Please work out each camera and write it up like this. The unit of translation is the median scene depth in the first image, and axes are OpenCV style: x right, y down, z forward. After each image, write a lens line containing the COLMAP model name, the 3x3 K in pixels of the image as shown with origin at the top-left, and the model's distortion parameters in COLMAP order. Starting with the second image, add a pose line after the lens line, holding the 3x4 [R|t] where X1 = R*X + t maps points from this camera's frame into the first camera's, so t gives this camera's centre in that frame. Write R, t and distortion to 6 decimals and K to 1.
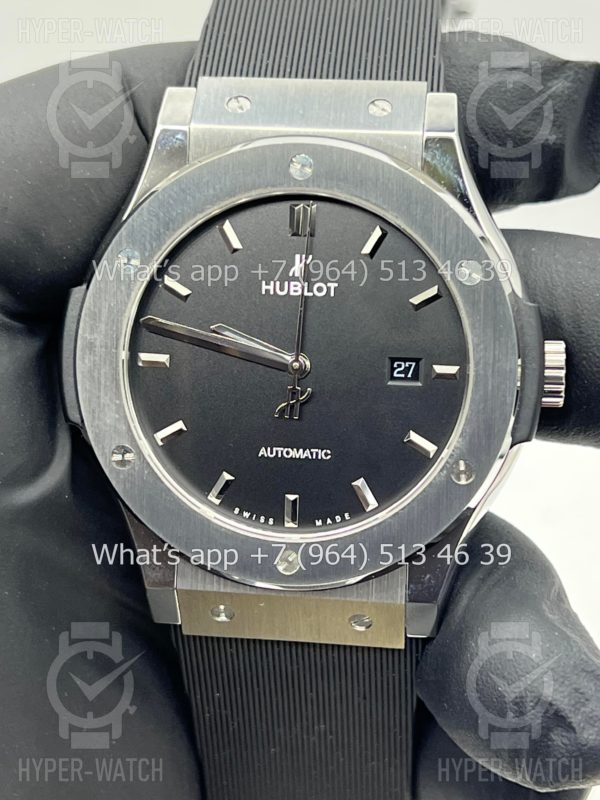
lens RADIAL K [[1904.7, 0, 300.0], [0, 1904.7, 400.0], [0, 0, 1]] dist [0.322192, -0.499552]
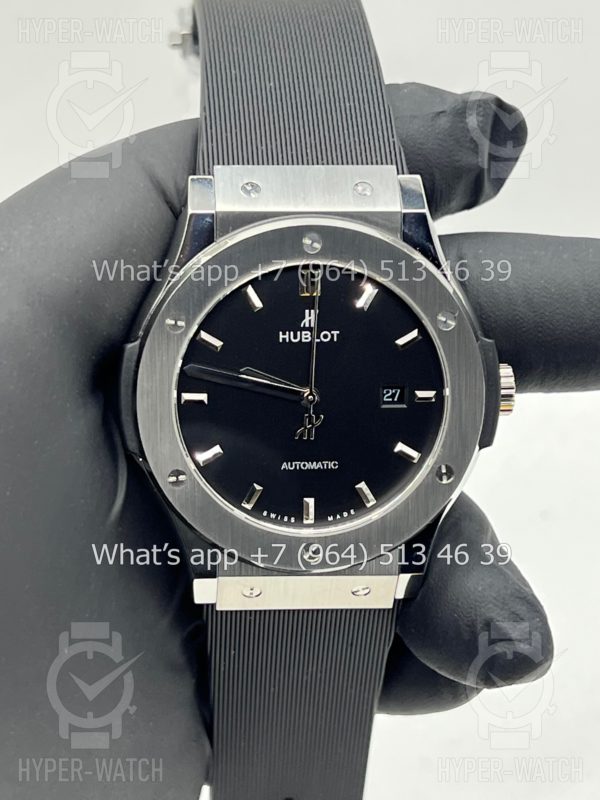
lens RADIAL K [[1904.7, 0, 300.0], [0, 1904.7, 400.0], [0, 0, 1]] dist [0.322192, -0.499552]
pose [[0.979465, -0.061295, 0.192069, -0.250919], [0.044829, 0.995028, 0.088938, -0.128945], [-0.196565, -0.078501, 0.977343, -0.234016]]
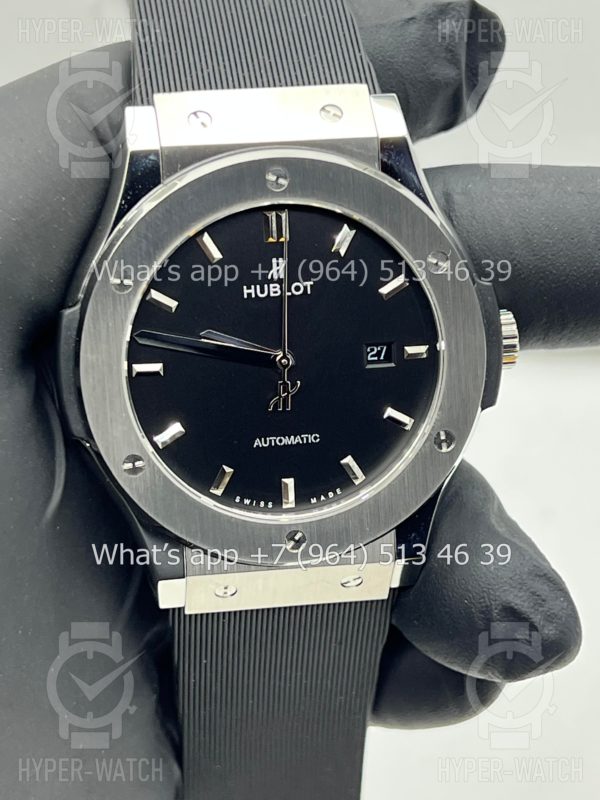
lens RADIAL K [[1904.7, 0, 300.0], [0, 1904.7, 400.0], [0, 0, 1]] dist [0.322192, -0.499552]
pose [[0.962114, -0.120587, 0.244533, -0.259101], [0.095721, 0.989180, 0.111179, -0.115250], [-0.255294, -0.083560, 0.963246, -0.044407]]
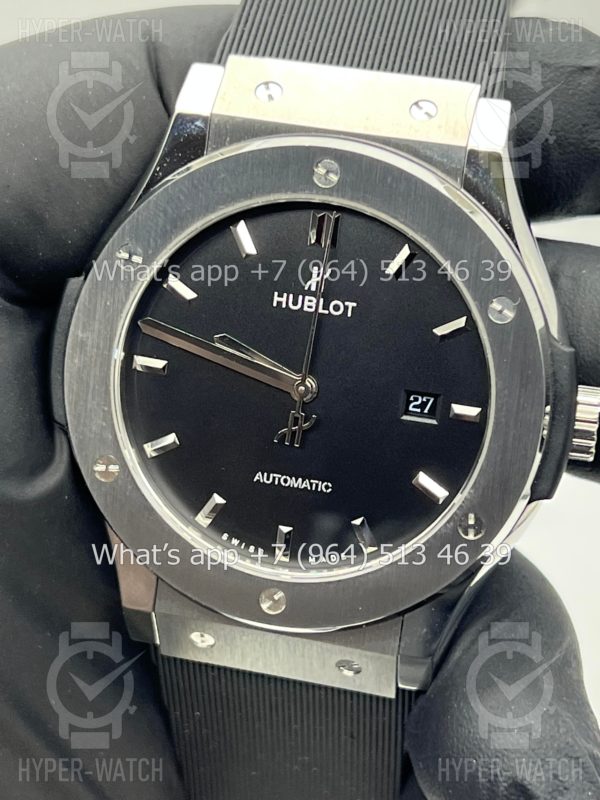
lens RADIAL K [[1904.7, 0, 300.0], [0, 1904.7, 400.0], [0, 0, 1]] dist [0.322192, -0.499552]
pose [[0.993232, 0.099336, -0.060188, 0.052036], [-0.093837, 0.991675, 0.088175, -0.092620], [0.068446, -0.081930, 0.994285, 0.094109]]
